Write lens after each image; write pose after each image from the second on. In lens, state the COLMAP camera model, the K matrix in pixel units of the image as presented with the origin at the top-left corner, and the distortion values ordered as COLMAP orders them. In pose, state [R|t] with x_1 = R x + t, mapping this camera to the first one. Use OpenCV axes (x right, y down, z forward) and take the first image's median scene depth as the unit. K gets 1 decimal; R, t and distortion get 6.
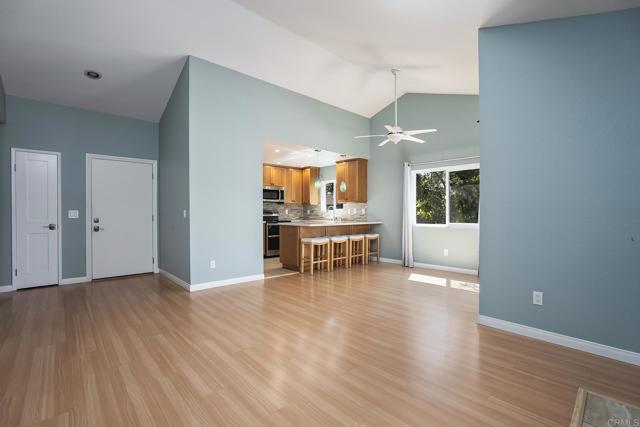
lens RADIAL K [[290.6, 0, 325.4], [0, 290.6, 212.5], [0, 0, 1]] dist [-0.013543, 0.007788]
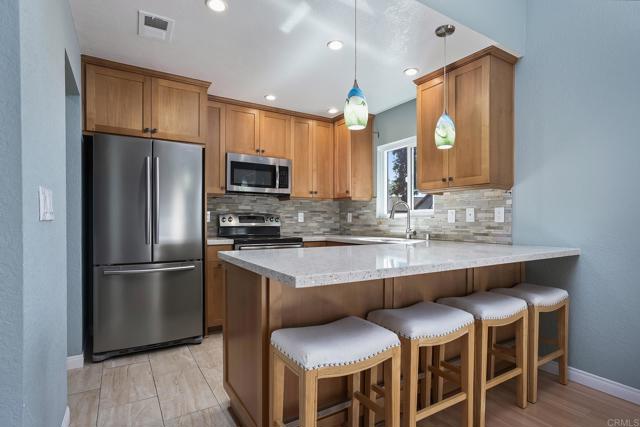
lens RADIAL K [[332.4, 0, 323.7], [0, 332.4, 221.8], [0, 0, 1]] dist [-0.017276, 0.000291]
pose [[0.981044, 0.005939, -0.193694, 0.003964], [-0.005266, 0.999978, 0.003991, 0.002830], [0.193713, -0.002896, 0.981054, 0.580435]]
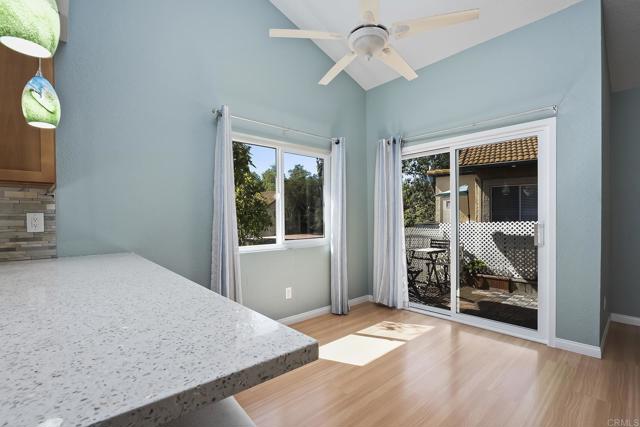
lens RADIAL K [[287.6, 0, 318.9], [0, 287.6, 221.2], [0, 0, 1]] dist [-0.012202, 0.000268]
pose [[0.039051, -0.006691, 0.999215, -0.120205], [0.008924, 0.999940, 0.006347, -0.005299], [-0.999197, 0.008669, 0.039108, 0.729188]]
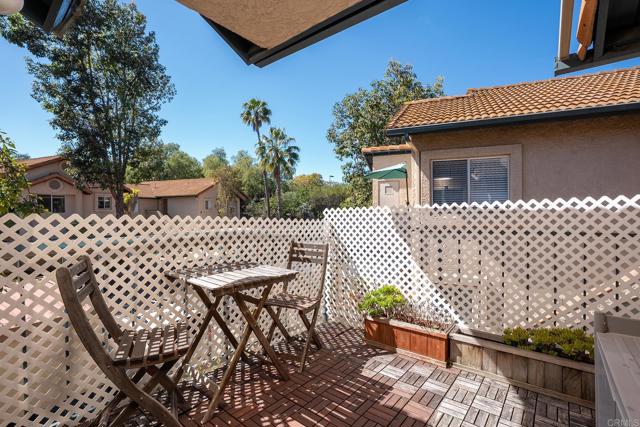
lens RADIAL K [[290.6, 0, 325.4], [0, 290.6, 212.5], [0, 0, 1]] dist [-0.013543, 0.007788]
pose [[-0.112476, -0.001761, 0.993653, 0.294533], [0.008780, 0.999958, 0.002766, 0.012701], [-0.993616, 0.009036, -0.112456, 0.460219]]
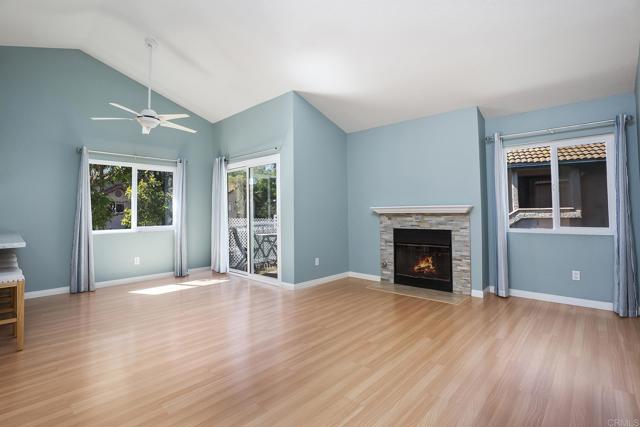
lens RADIAL K [[304.0, 0, 308.5], [0, 304.0, 201.0], [0, 0, 1]] dist [-0.001658, -0.000066]
pose [[-0.014855, 0.038194, 0.999160, -0.413884], [0.012378, 0.999201, -0.038011, -0.000874], [-0.999813, 0.011803, -0.015316, 0.391784]]
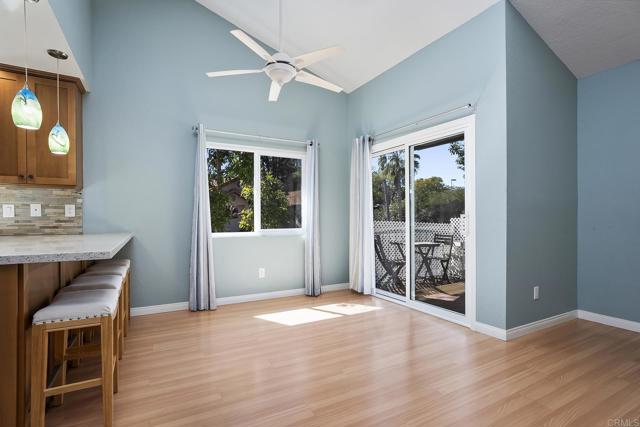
lens RADIAL K [[313.5, 0, 321.2], [0, 313.5, 218.3], [0, 0, 1]] dist [-0.000657, 0.000809]
pose [[0.260844, -0.000753, 0.965381, -0.210560], [0.004261, 0.999991, -0.000372, 0.007961], [-0.965372, 0.004211, 0.260845, 0.533498]]
